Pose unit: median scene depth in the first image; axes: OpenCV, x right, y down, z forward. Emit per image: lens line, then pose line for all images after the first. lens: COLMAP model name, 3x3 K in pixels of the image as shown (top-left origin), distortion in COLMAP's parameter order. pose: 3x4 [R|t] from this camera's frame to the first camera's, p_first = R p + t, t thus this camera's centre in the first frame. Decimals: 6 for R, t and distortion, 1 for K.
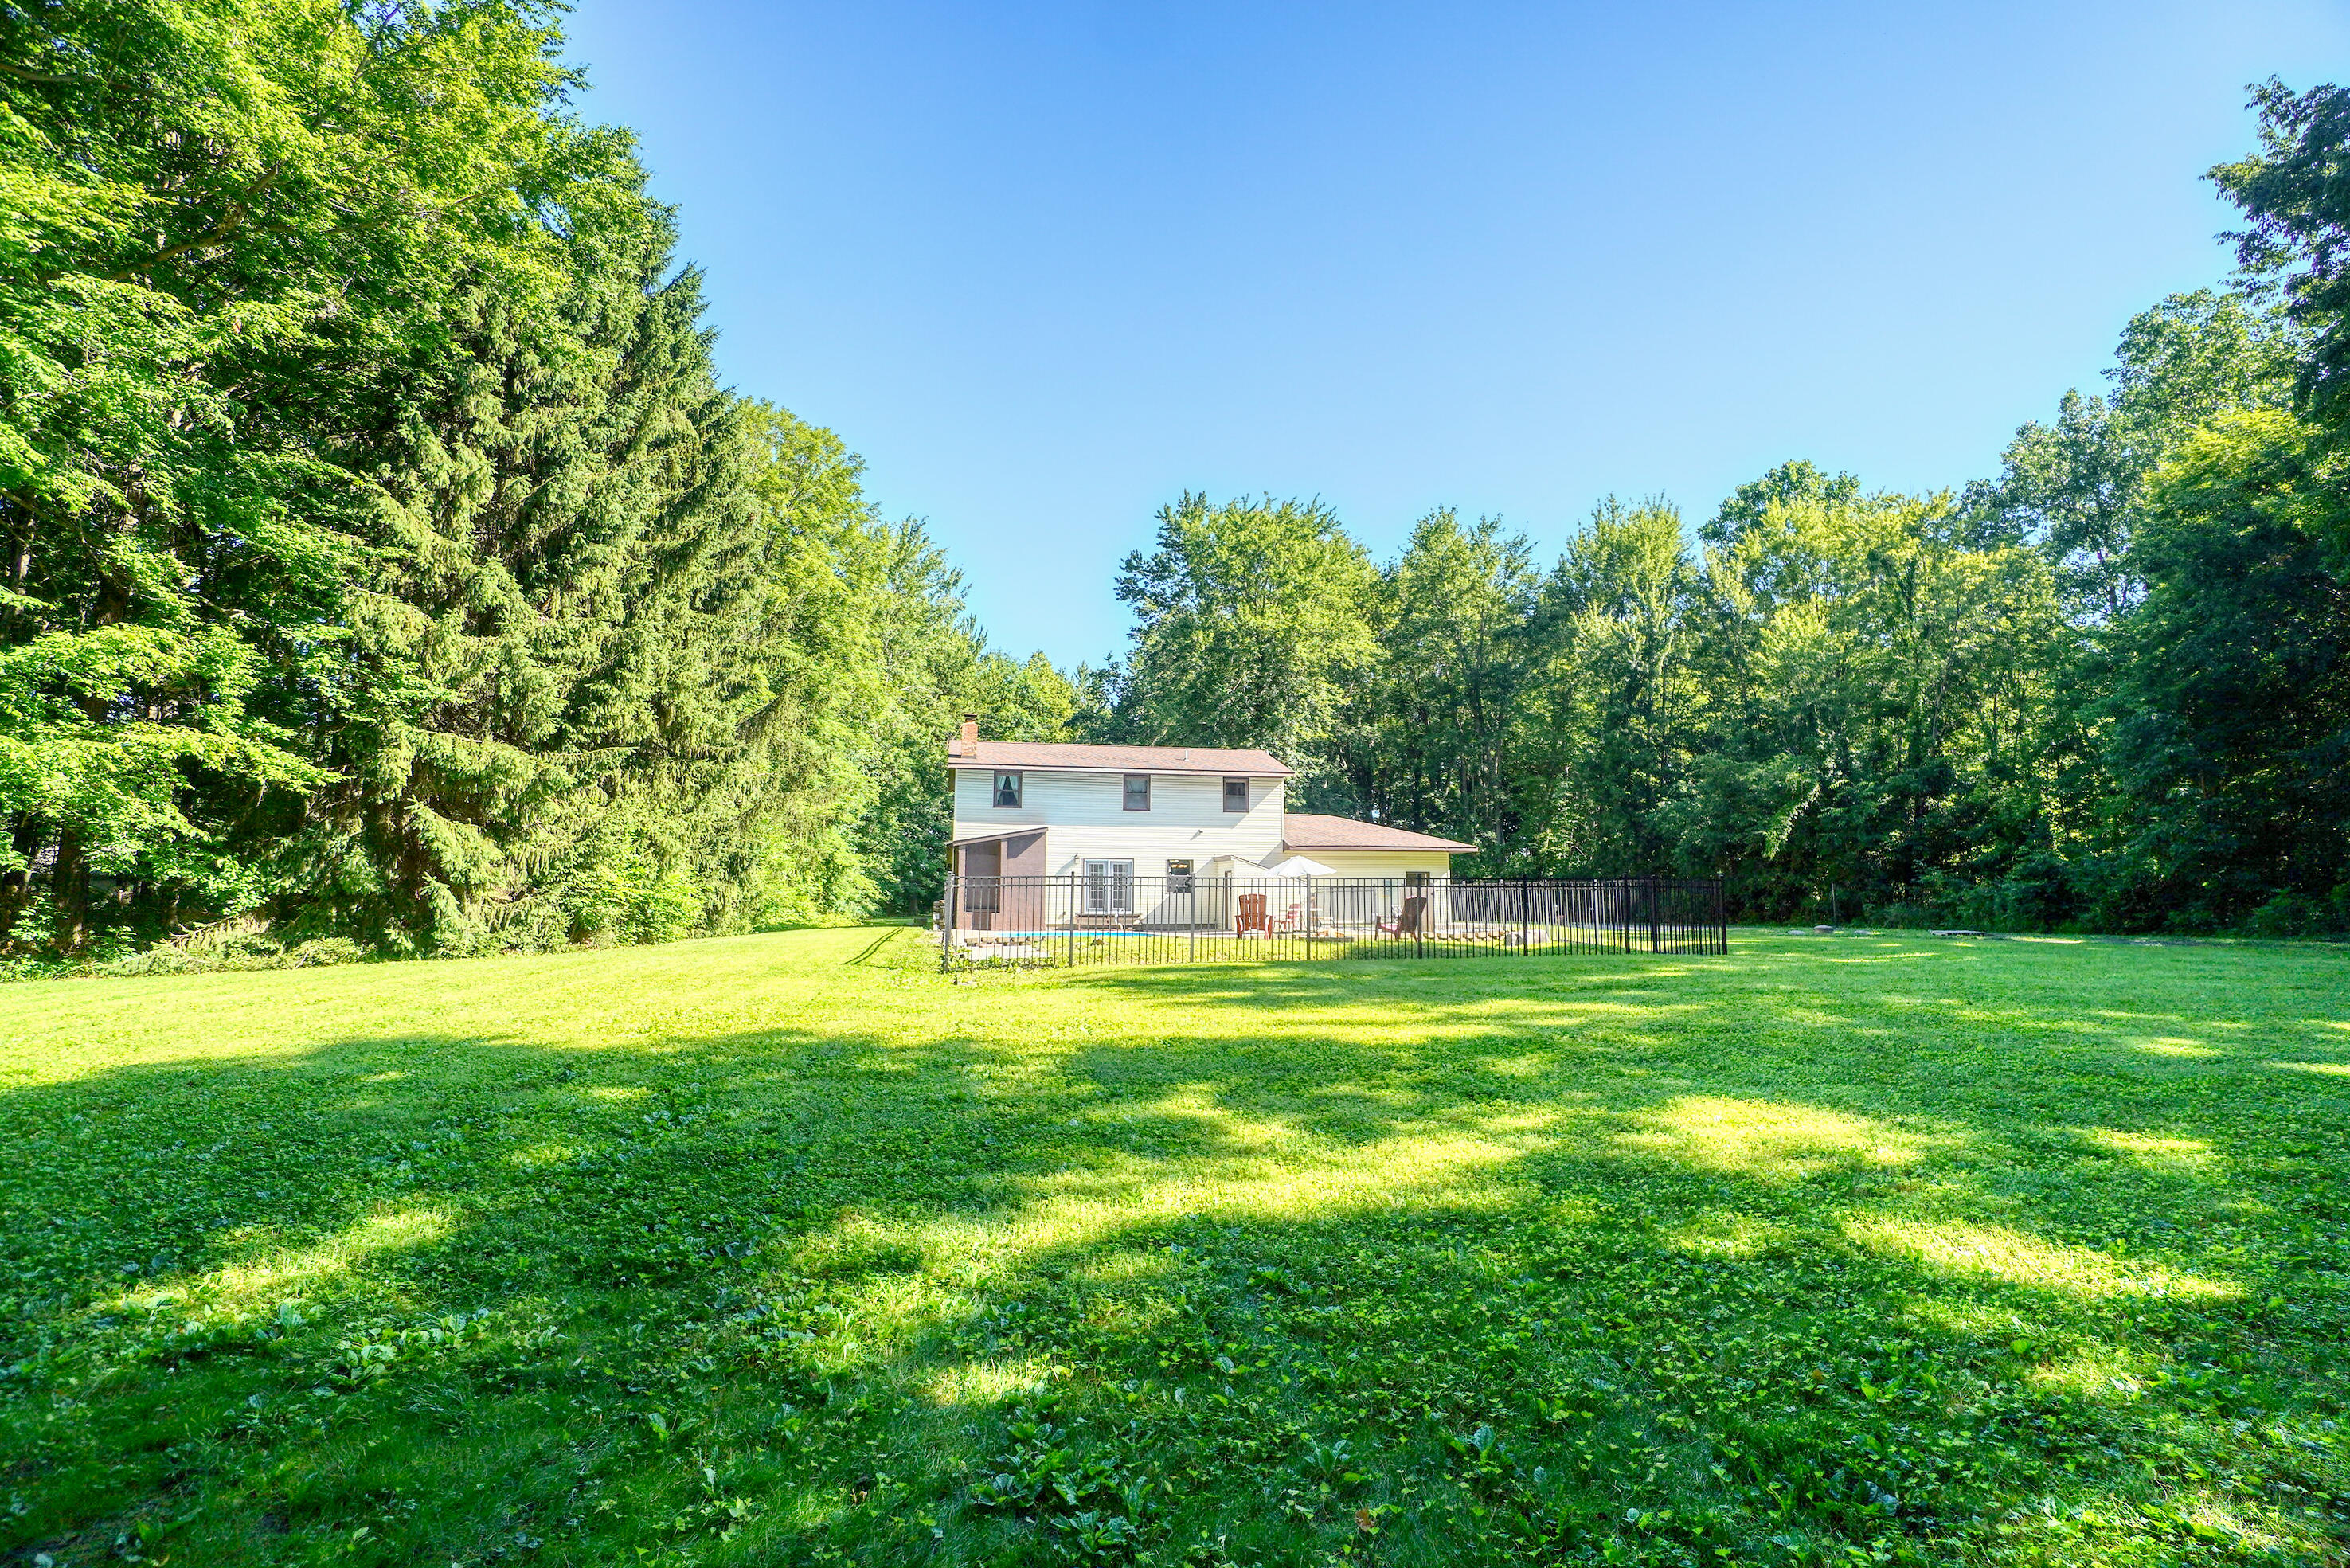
lens RADIAL K [[1063.3, 0, 1169.4], [0, 1063.3, 741.1], [0, 0, 1]] dist [-0.059617, 0.022235]
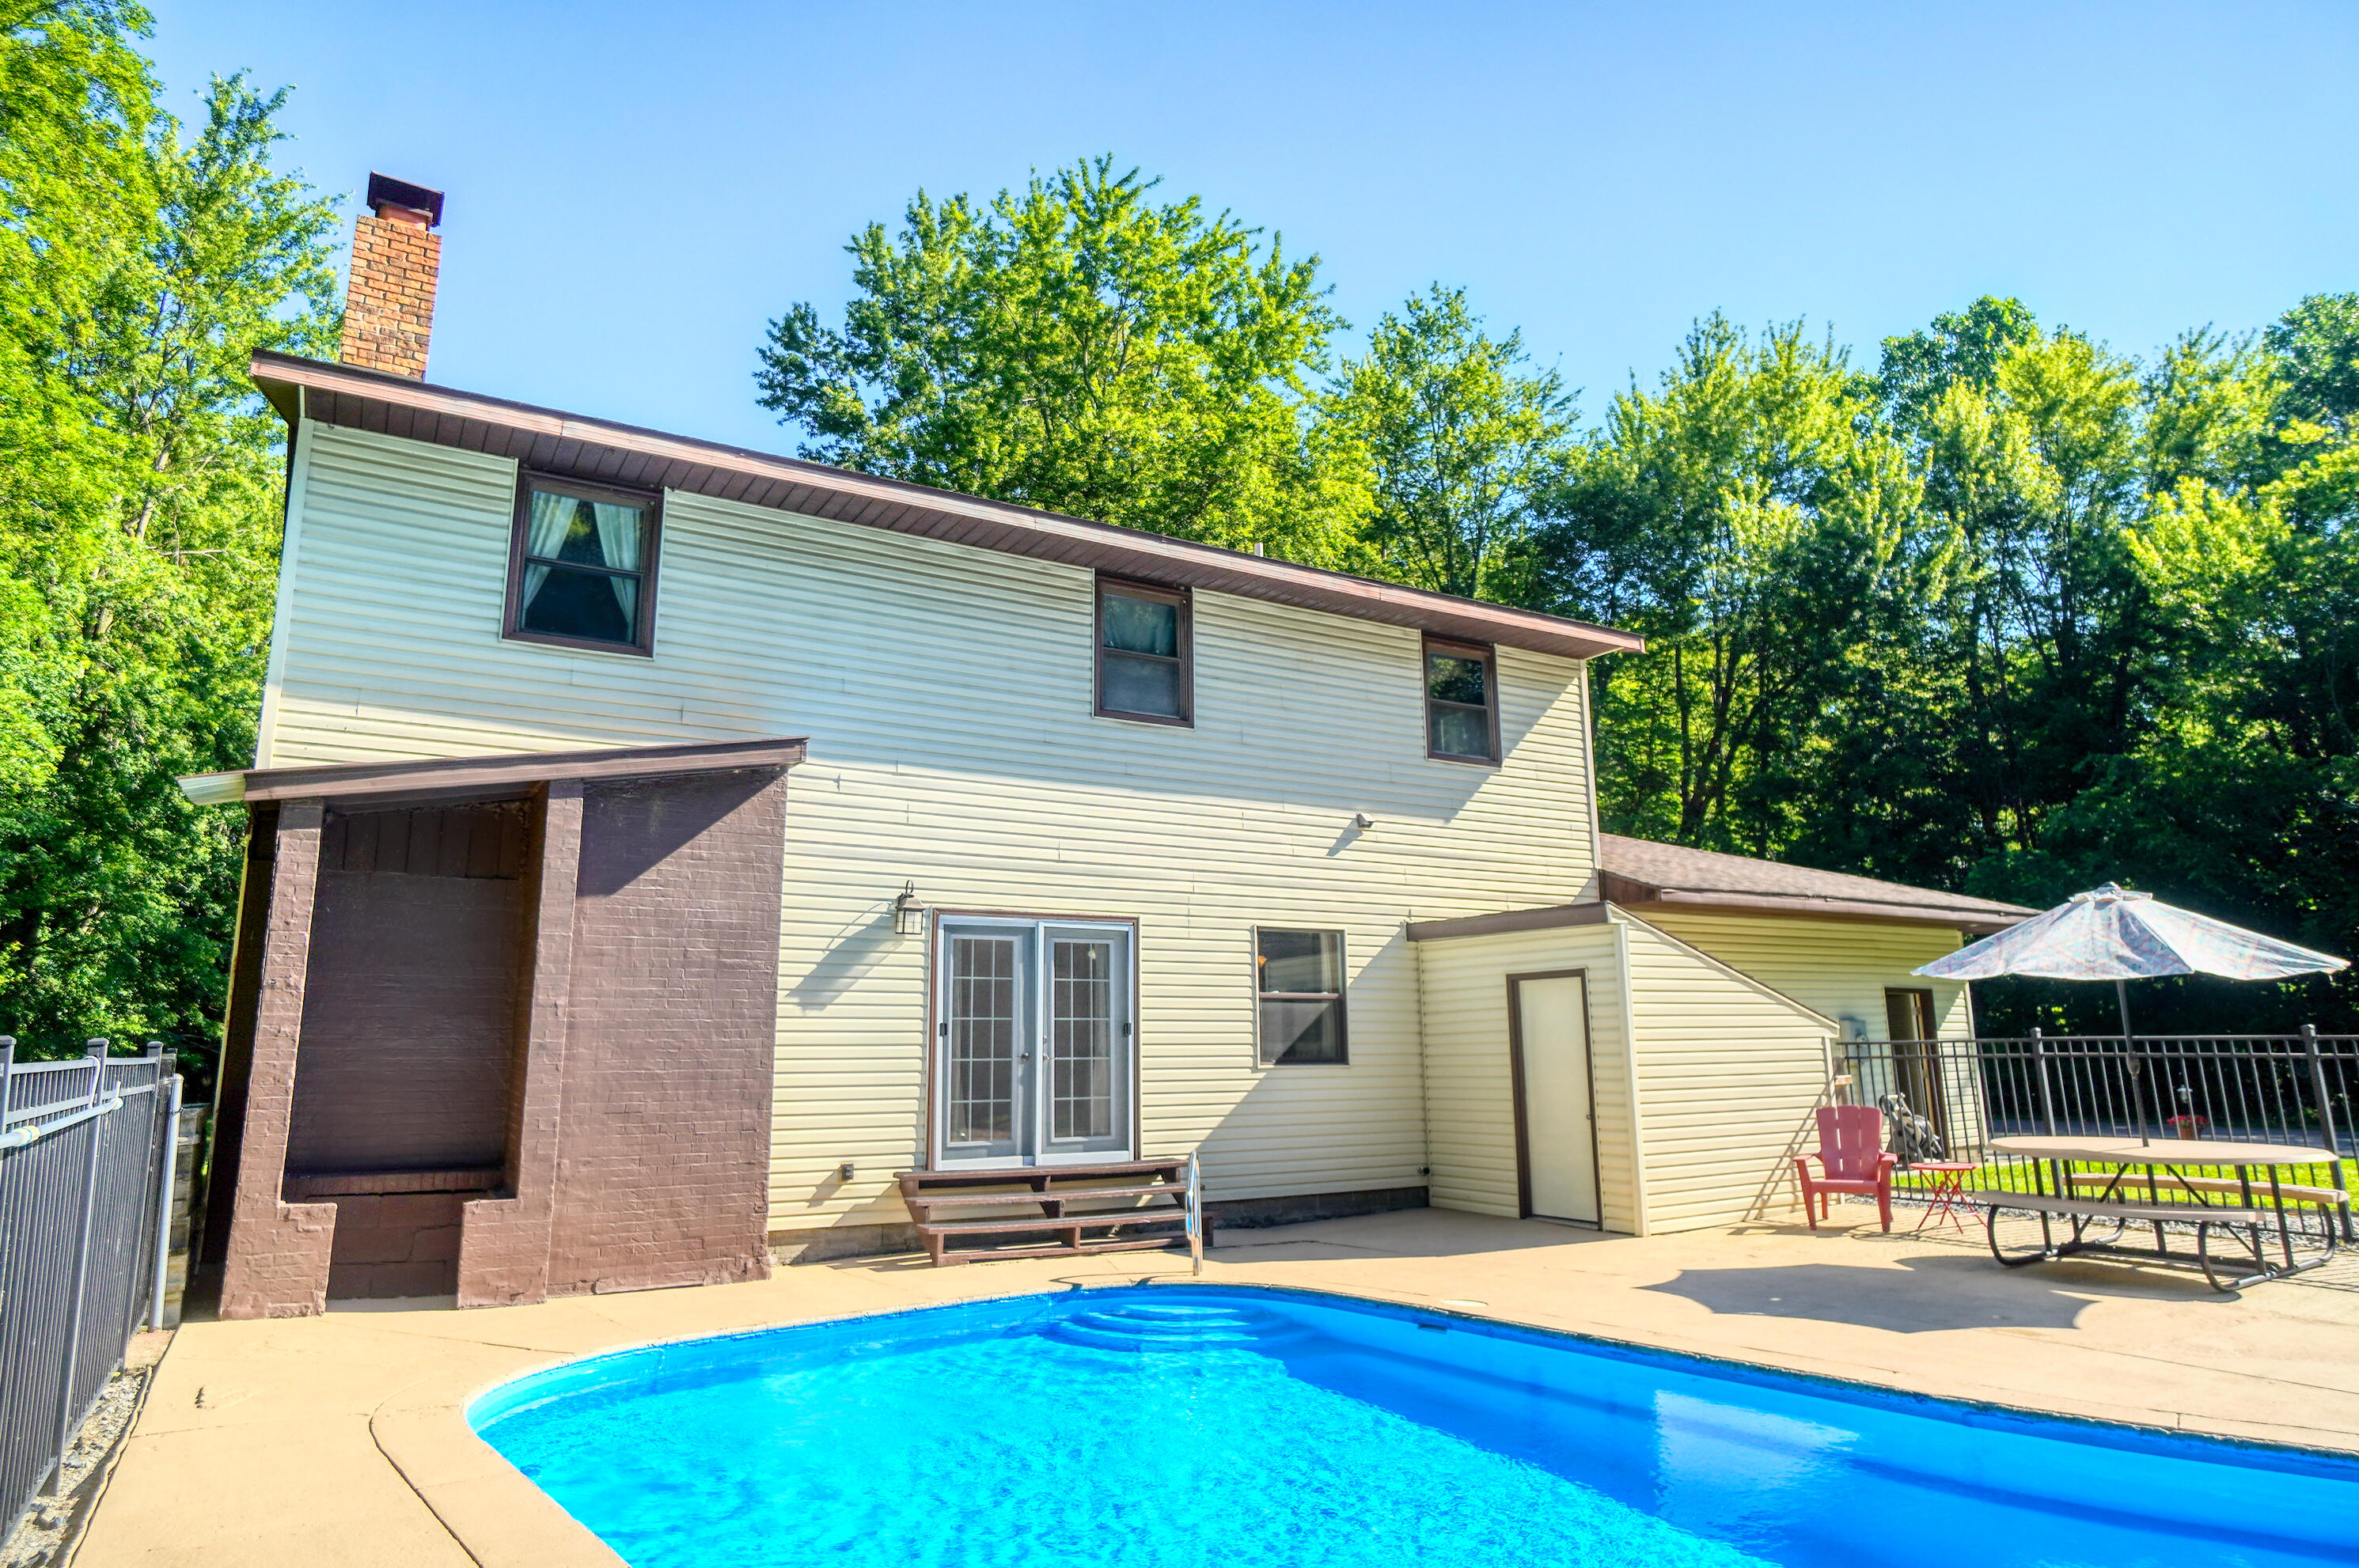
lens RADIAL K [[1384.5, 0, 1139.7], [0, 1384.5, 769.2], [0, 0, 1]] dist [-0.001294, 0.001153]
pose [[0.947095, 0.056532, 0.315935, -0.085870], [-0.039481, 0.997410, -0.060118, 0.062635], [-0.318515, 0.044465, 0.946874, 0.462976]]
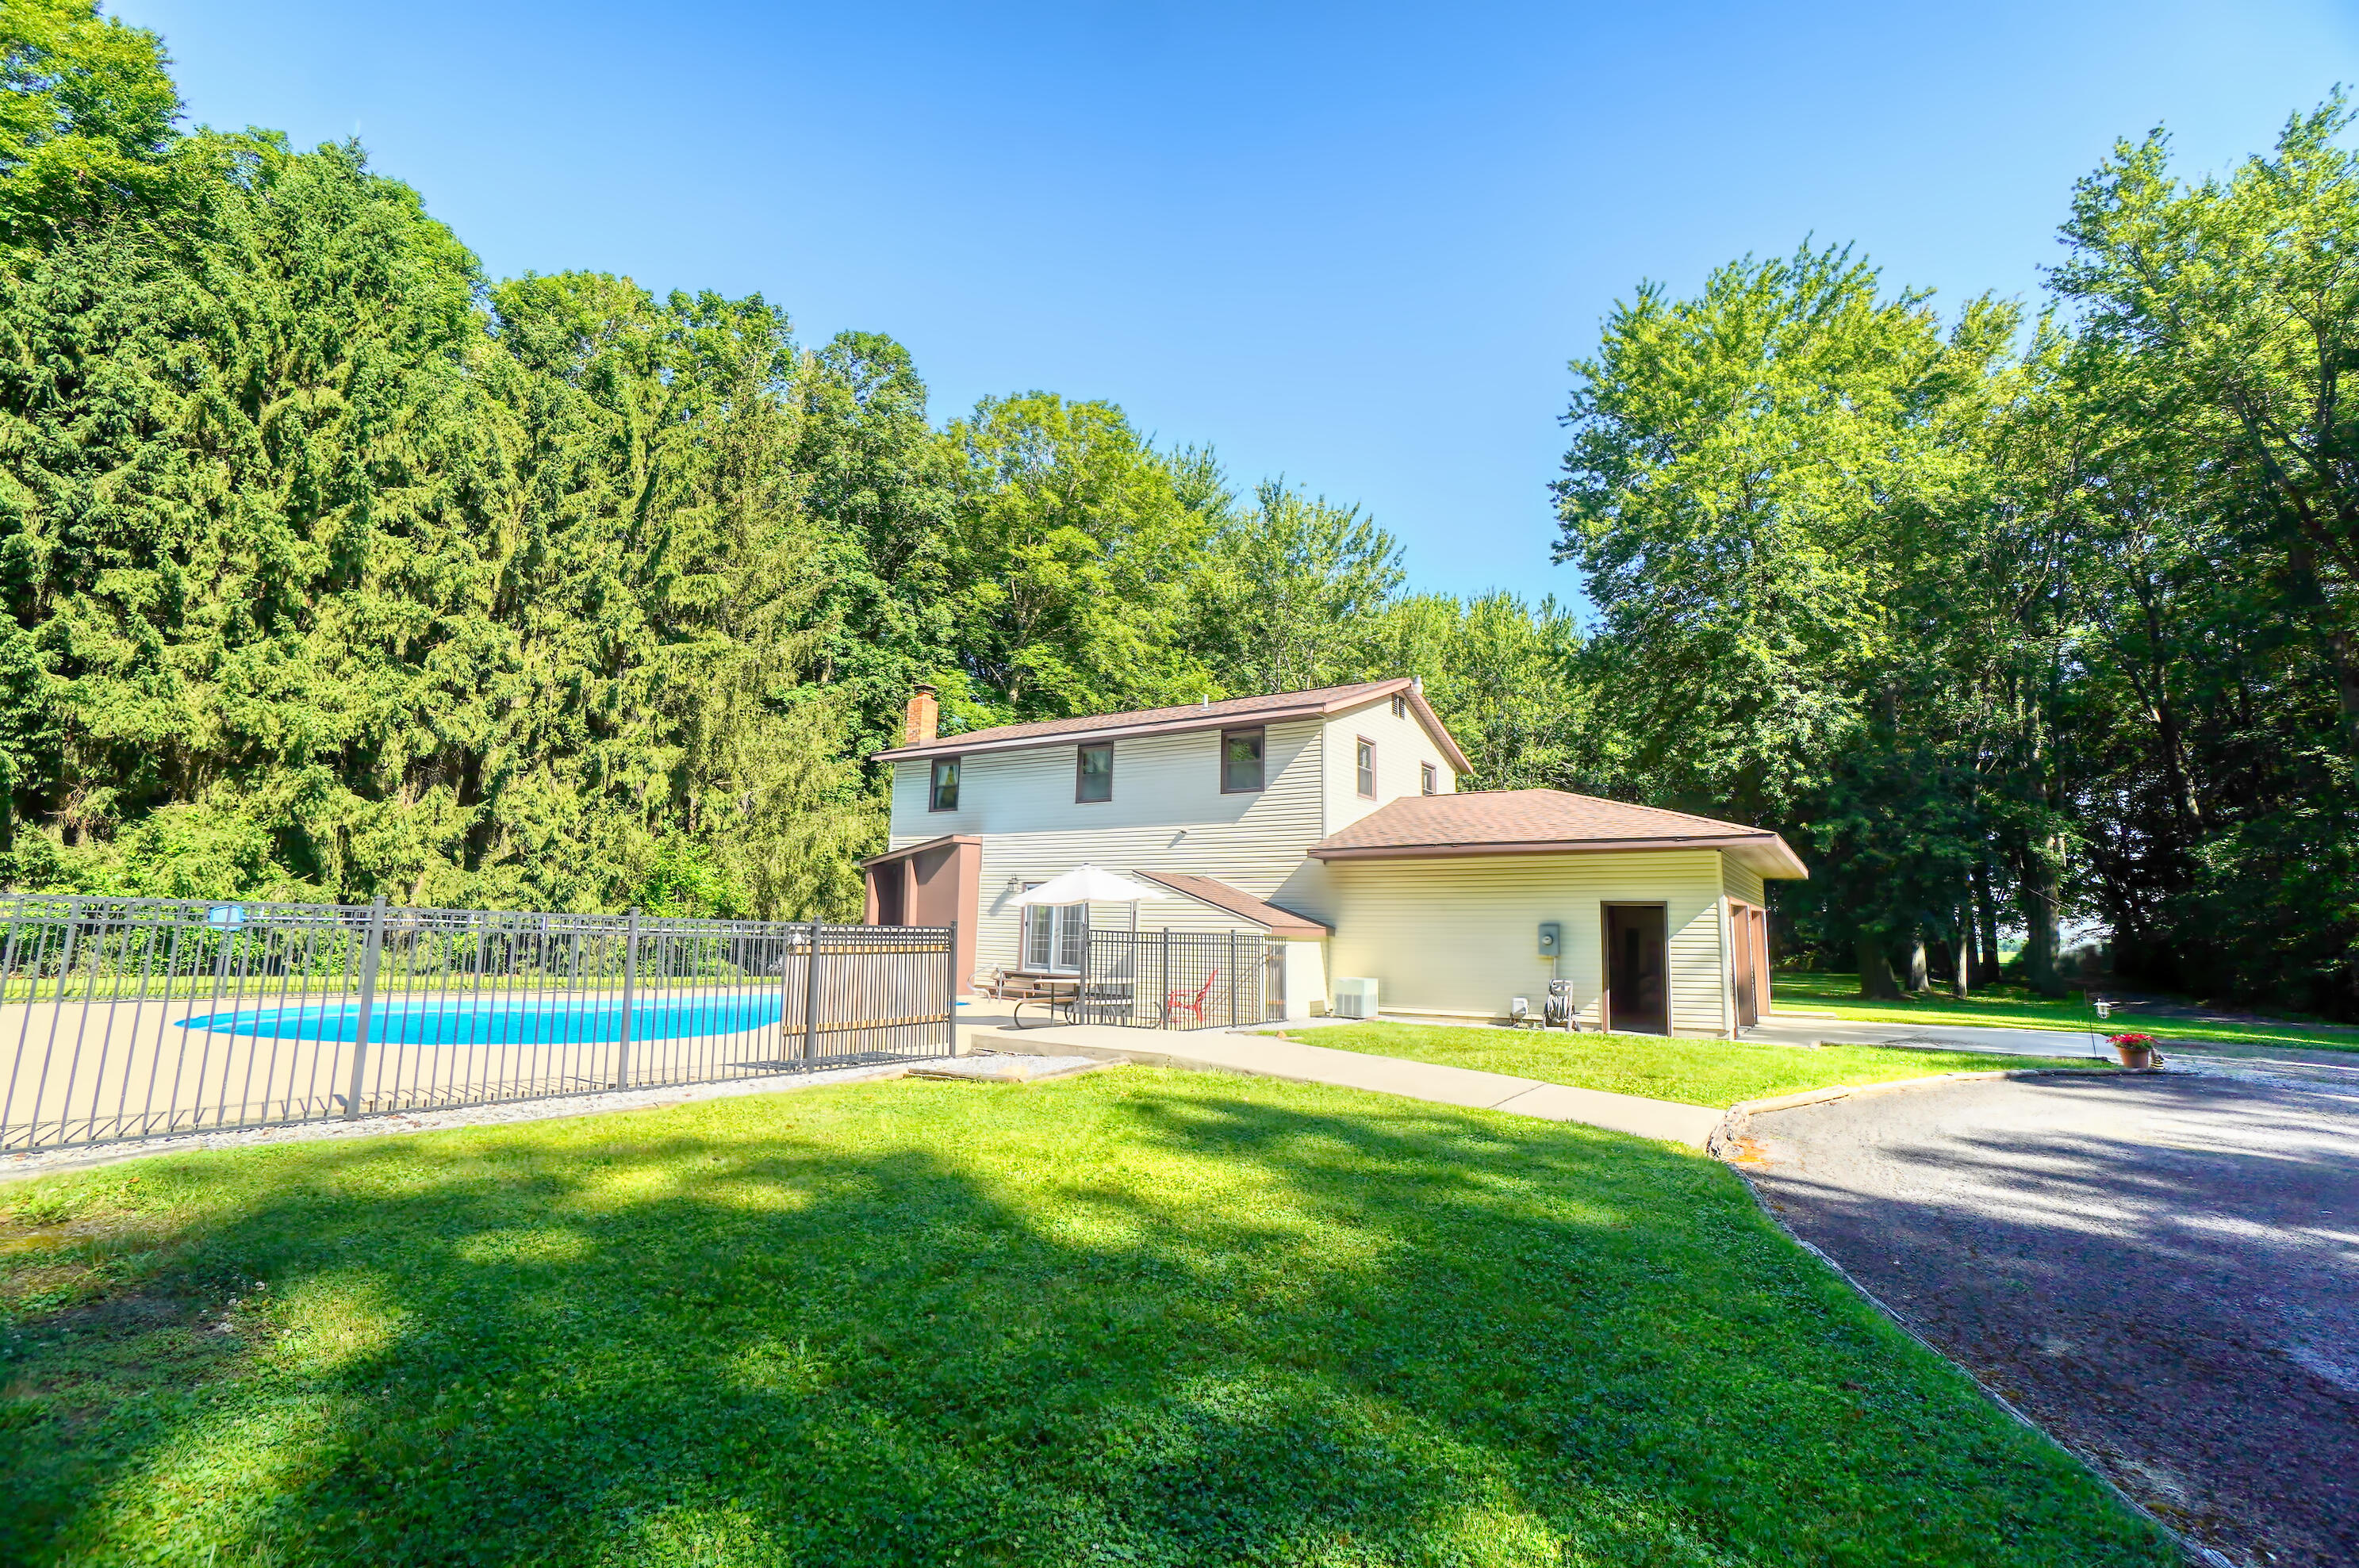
lens RADIAL K [[1040.6, 0, 1148.3], [0, 1040.6, 764.7], [0, 0, 1]] dist [-0.050921, 0.014000]
pose [[0.696318, -0.098811, -0.710899, 0.268096], [0.082311, 0.994937, -0.057668, 0.053211], [0.712998, -0.018360, 0.700926, 0.402963]]
